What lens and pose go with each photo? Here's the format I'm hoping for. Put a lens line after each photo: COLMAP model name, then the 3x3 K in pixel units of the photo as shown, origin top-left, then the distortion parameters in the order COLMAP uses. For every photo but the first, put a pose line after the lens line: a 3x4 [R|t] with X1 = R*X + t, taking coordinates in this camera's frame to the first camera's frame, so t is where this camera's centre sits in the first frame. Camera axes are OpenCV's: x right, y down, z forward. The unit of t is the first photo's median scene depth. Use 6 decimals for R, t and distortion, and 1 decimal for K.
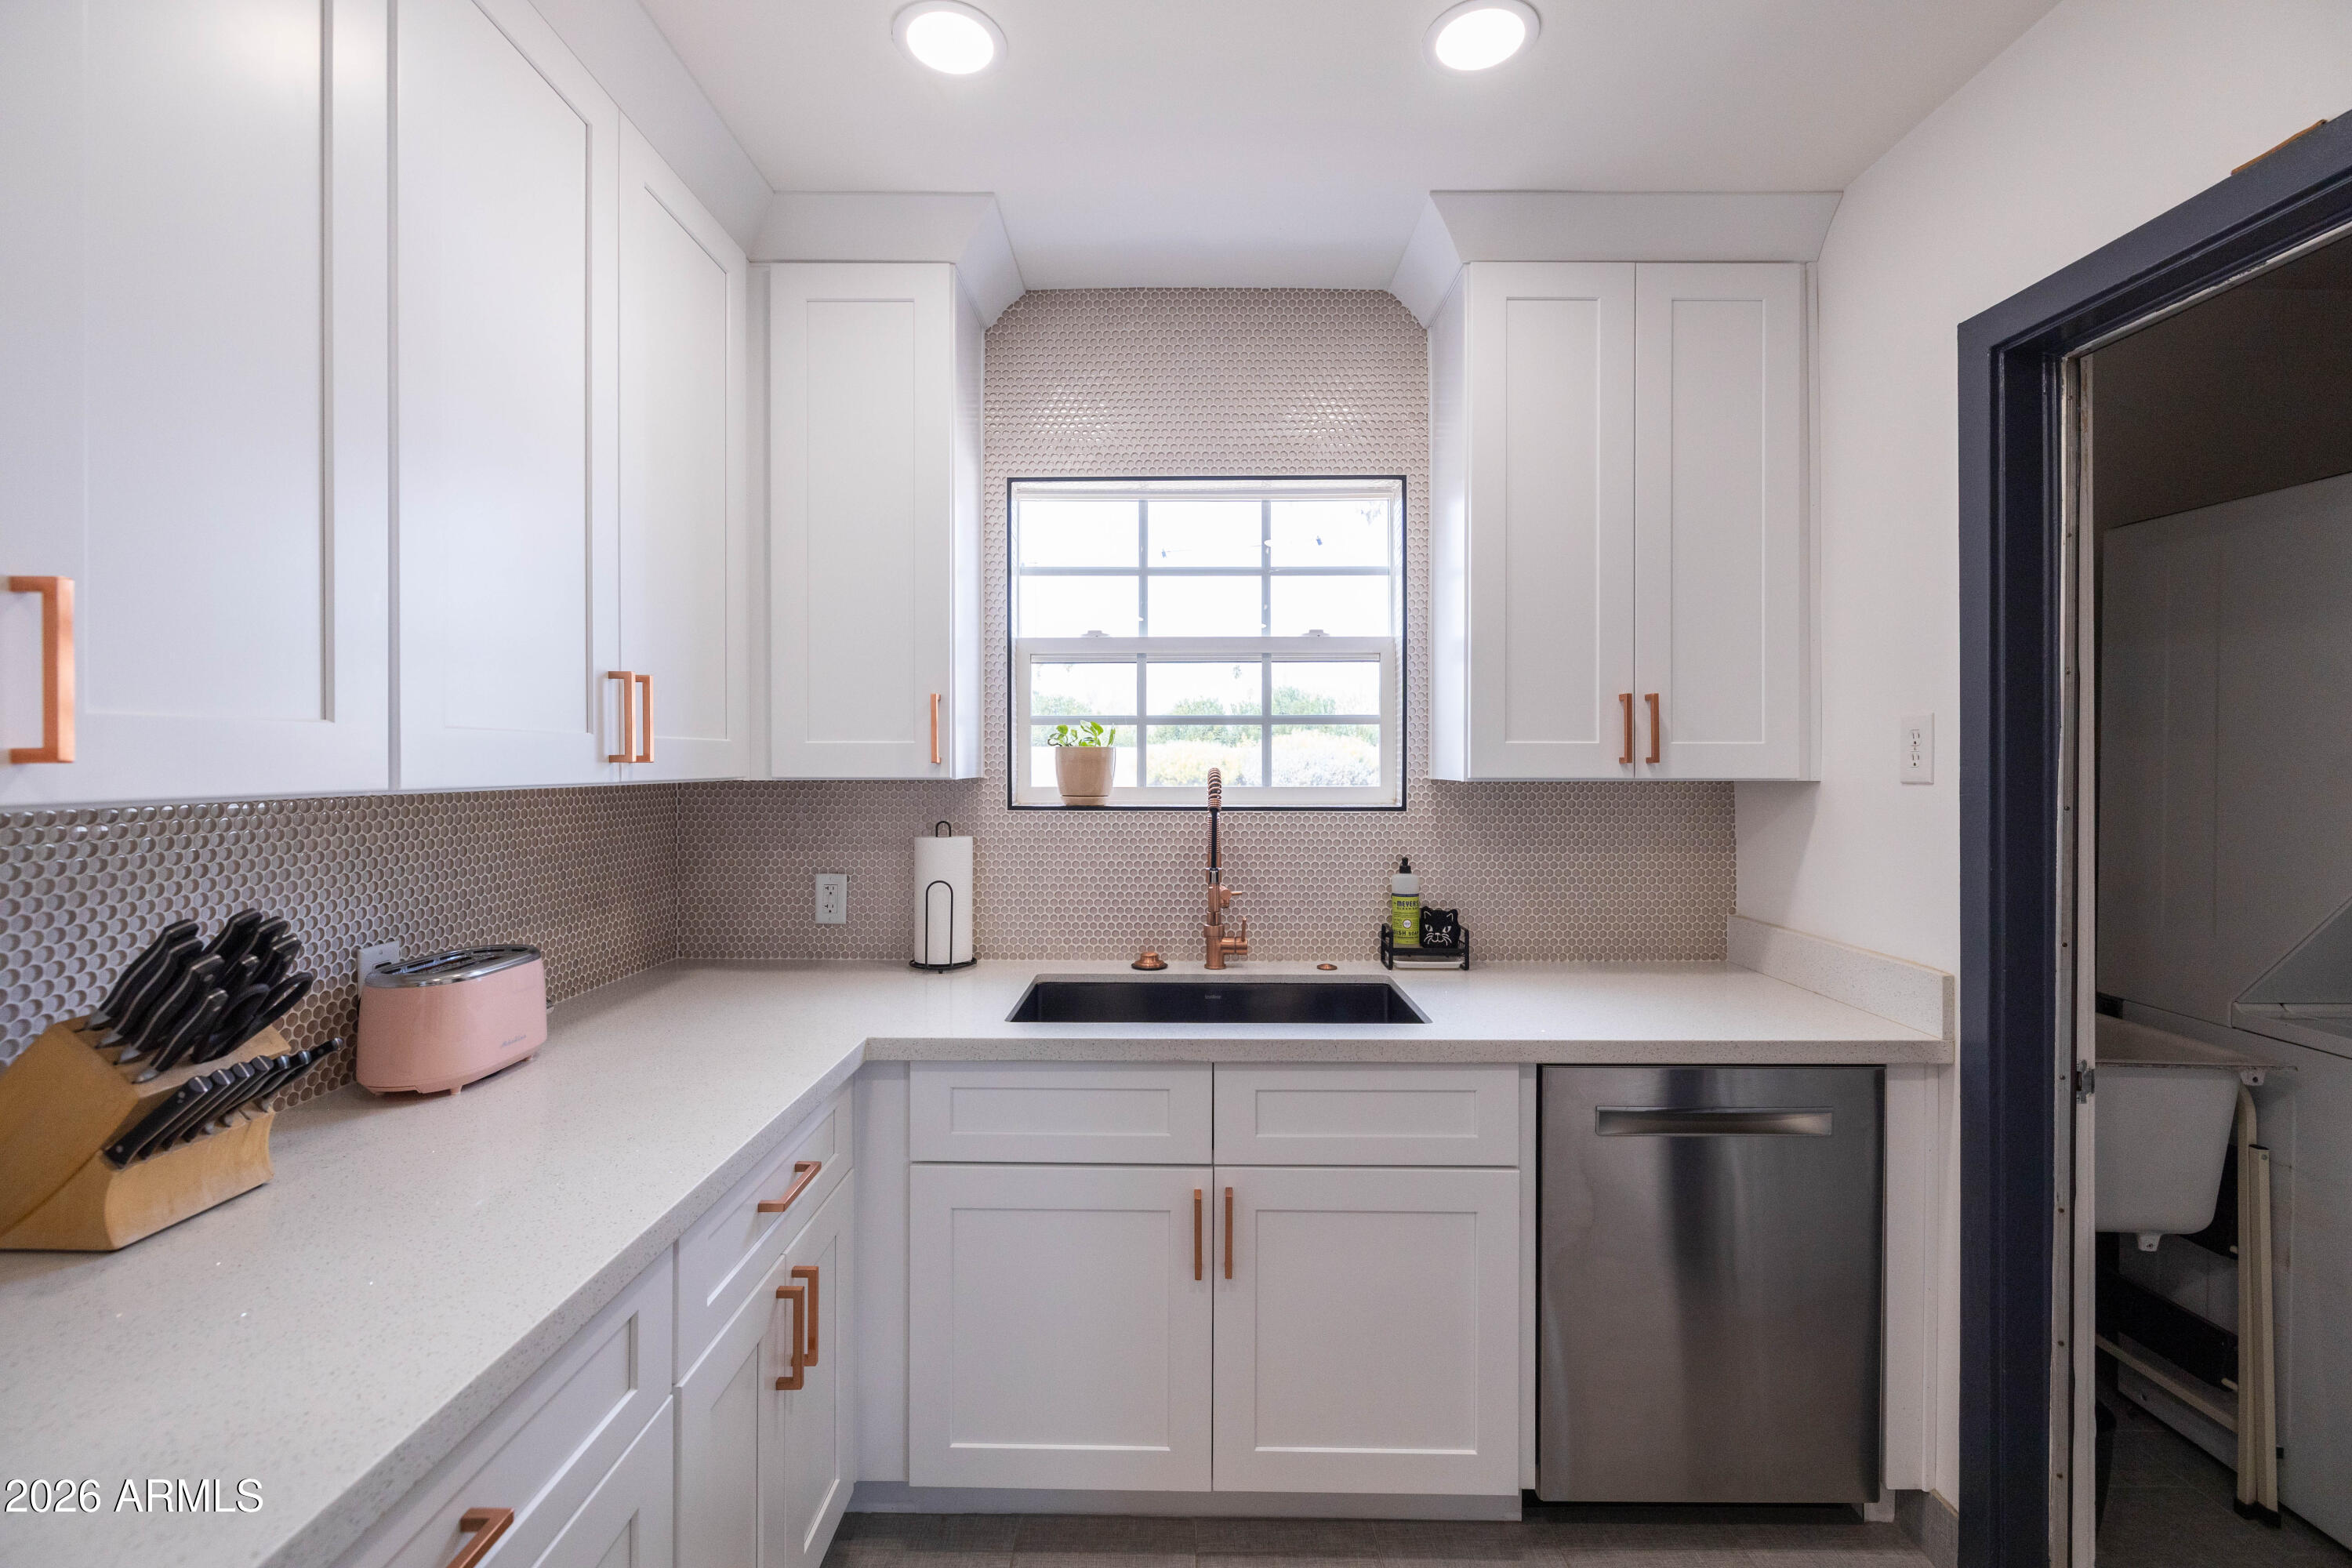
lens RADIAL K [[988.9, 0, 1175.1], [0, 988.9, 763.6], [0, 0, 1]] dist [-0.001696, -0.000460]
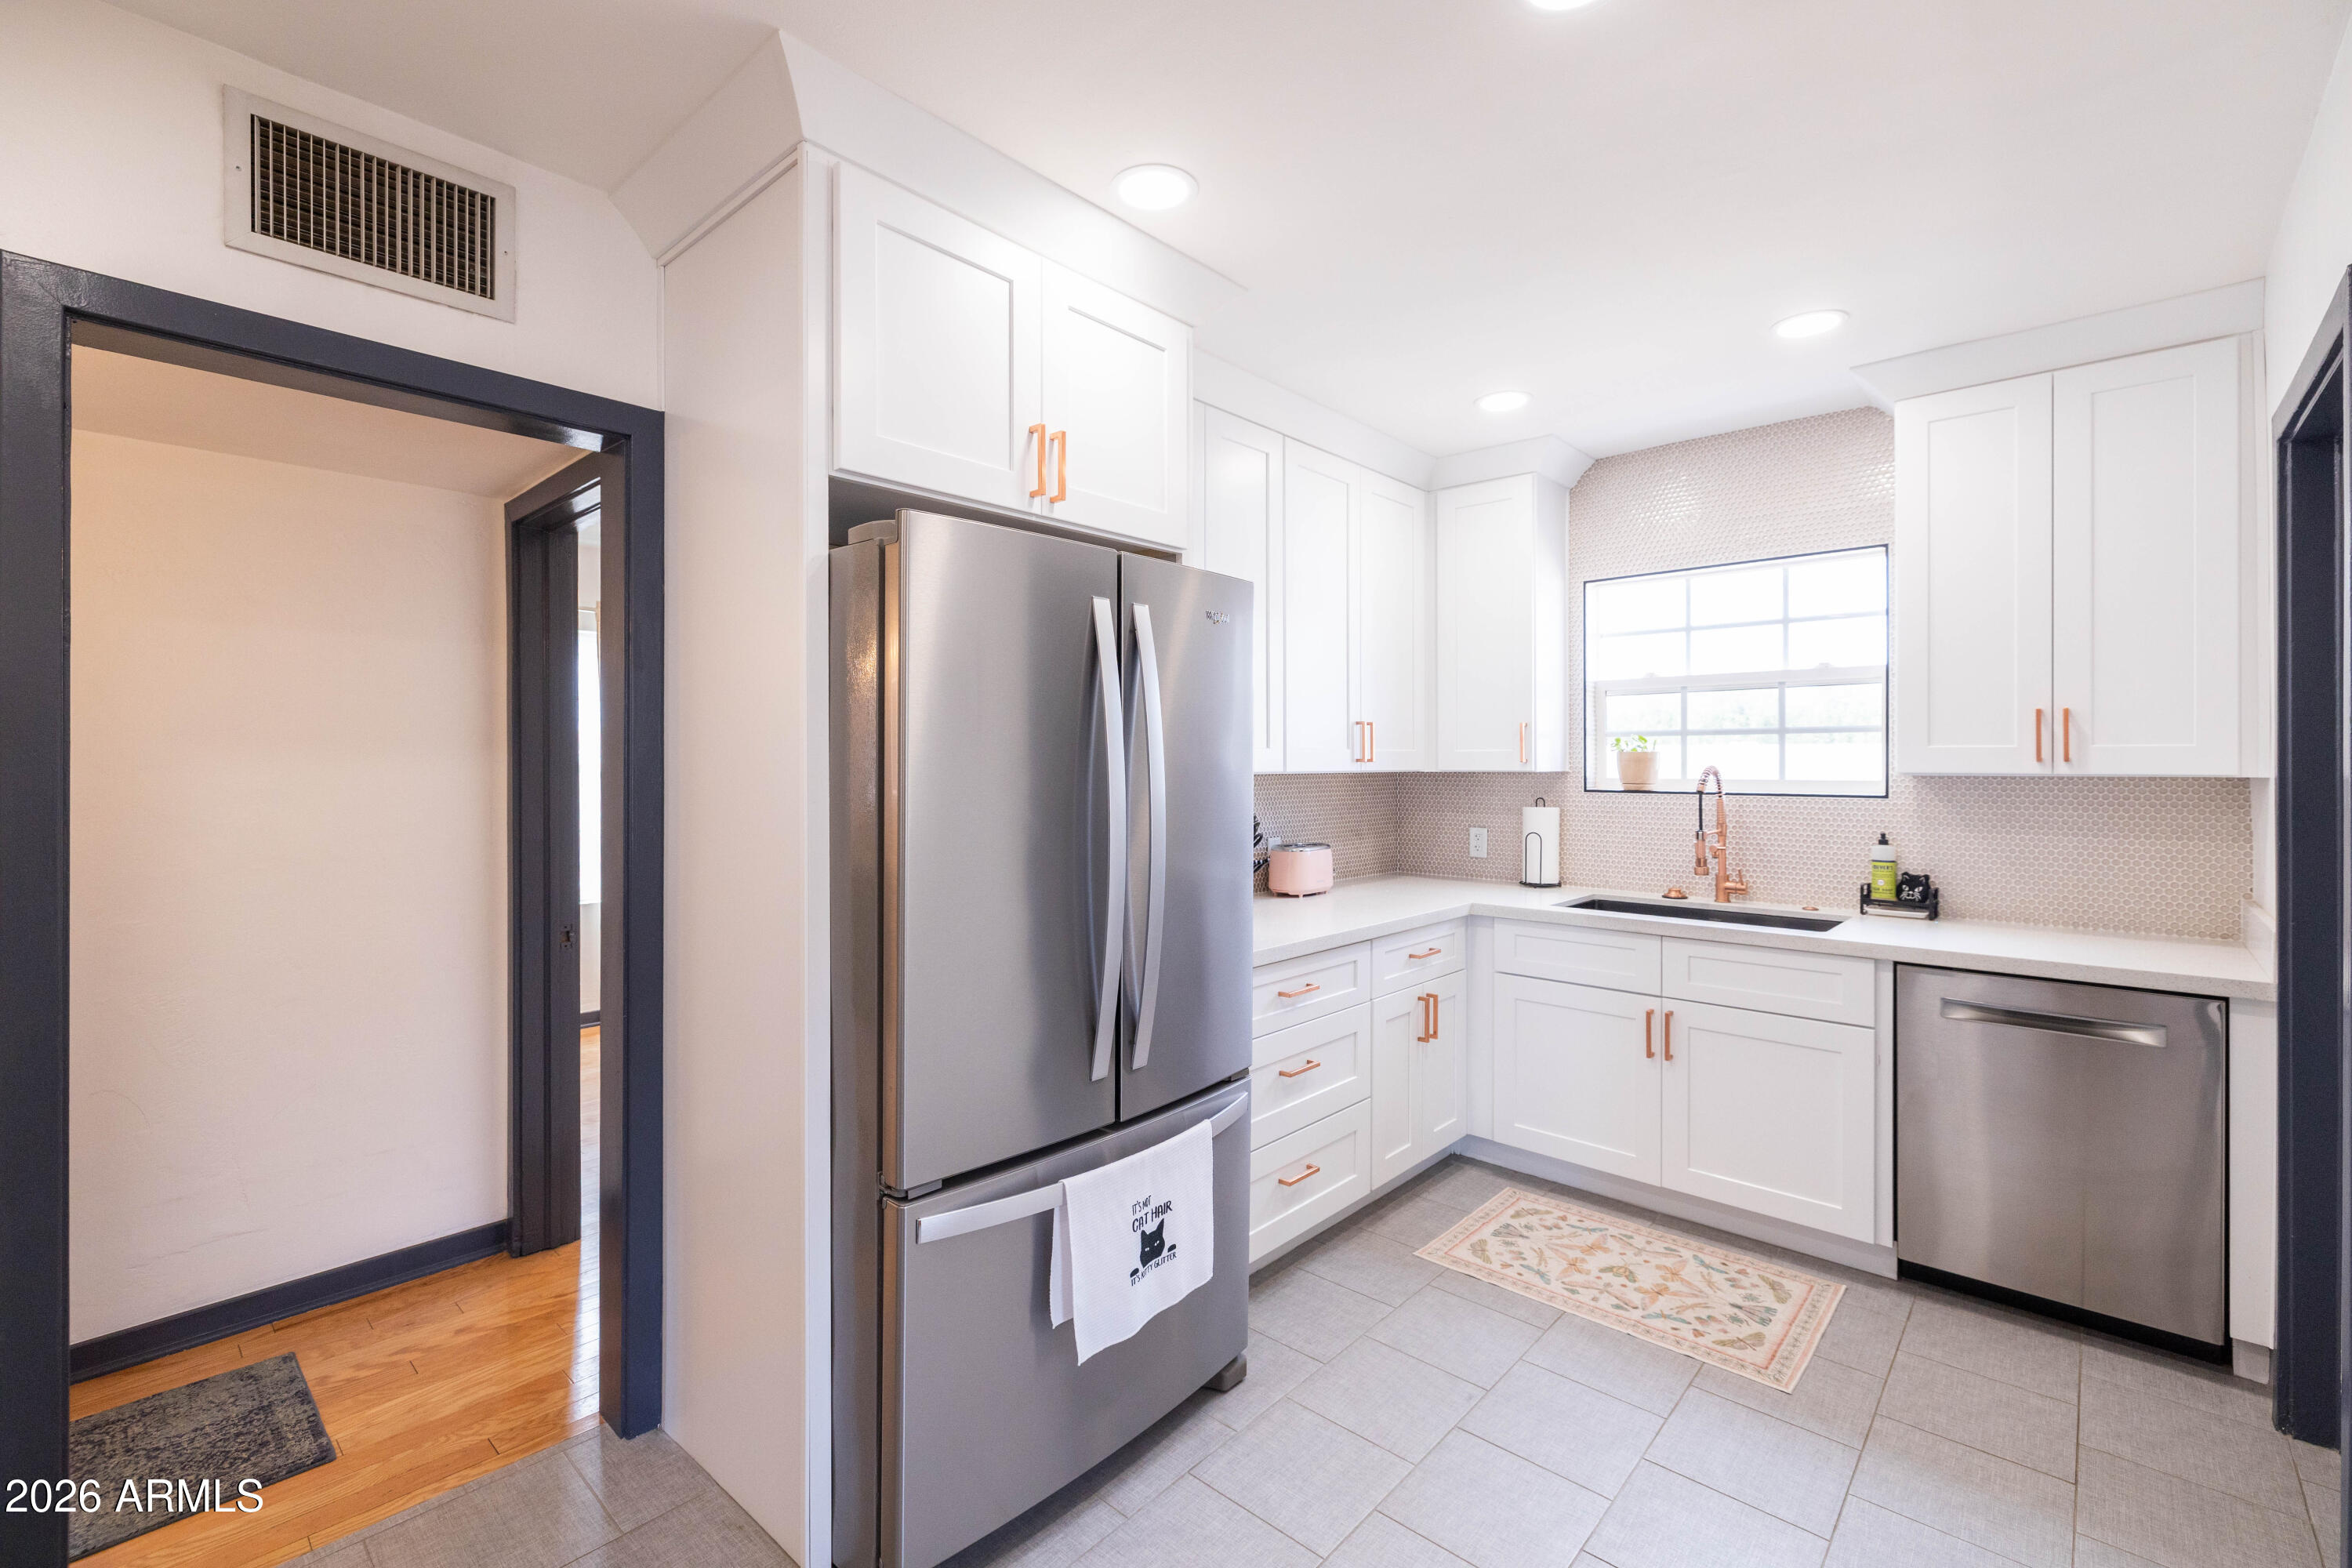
lens RADIAL K [[1015.7, 0, 1185.5], [0, 1015.7, 761.0], [0, 0, 1]] dist [-0.001379, -0.000136]
pose [[0.748812, -0.001442, -0.662781, 0.446184], [0.000160, 0.999998, -0.001995, 0.000595], [0.662782, 0.001388, 0.748811, -0.659487]]
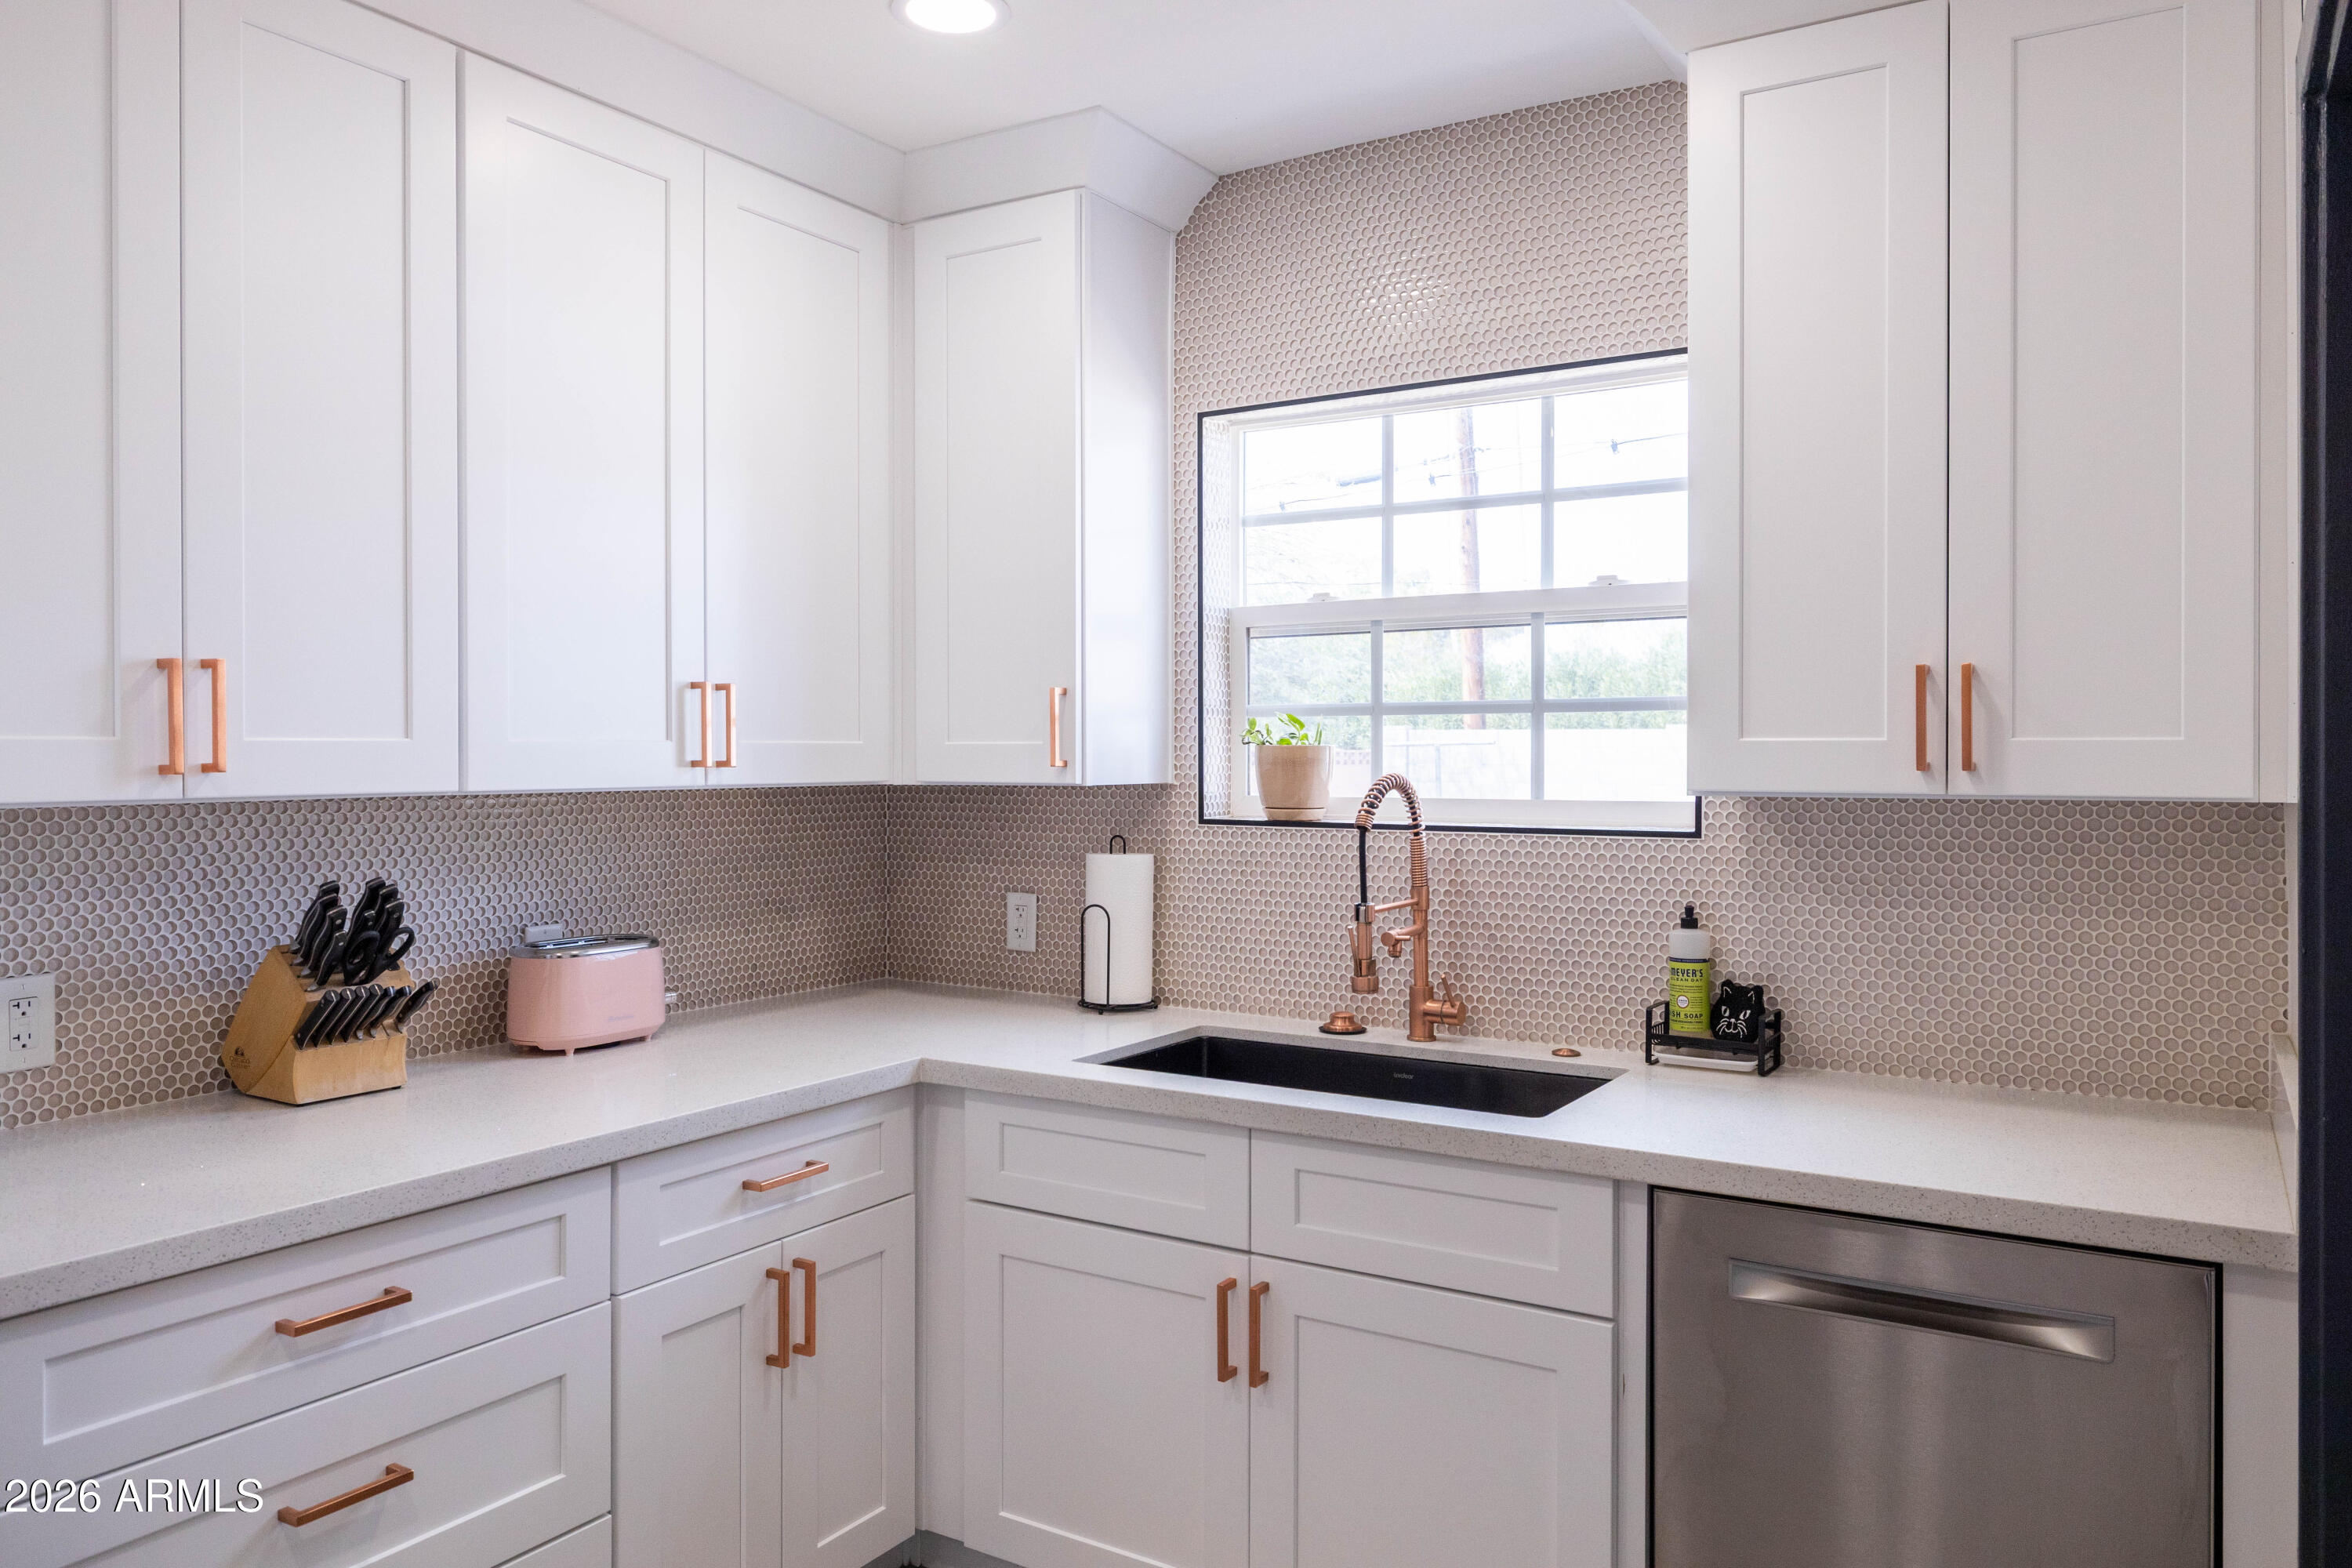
lens RADIAL K [[1629.6, 0, 1174.9], [0, 1629.6, 759.0], [0, 0, 1]] dist [-0.005719, -0.000552]
pose [[0.854260, 0.001509, -0.519844, 0.529043], [-0.000302, 0.999997, 0.002407, -0.009735], [0.519846, -0.001899, 0.854258, -0.155561]]
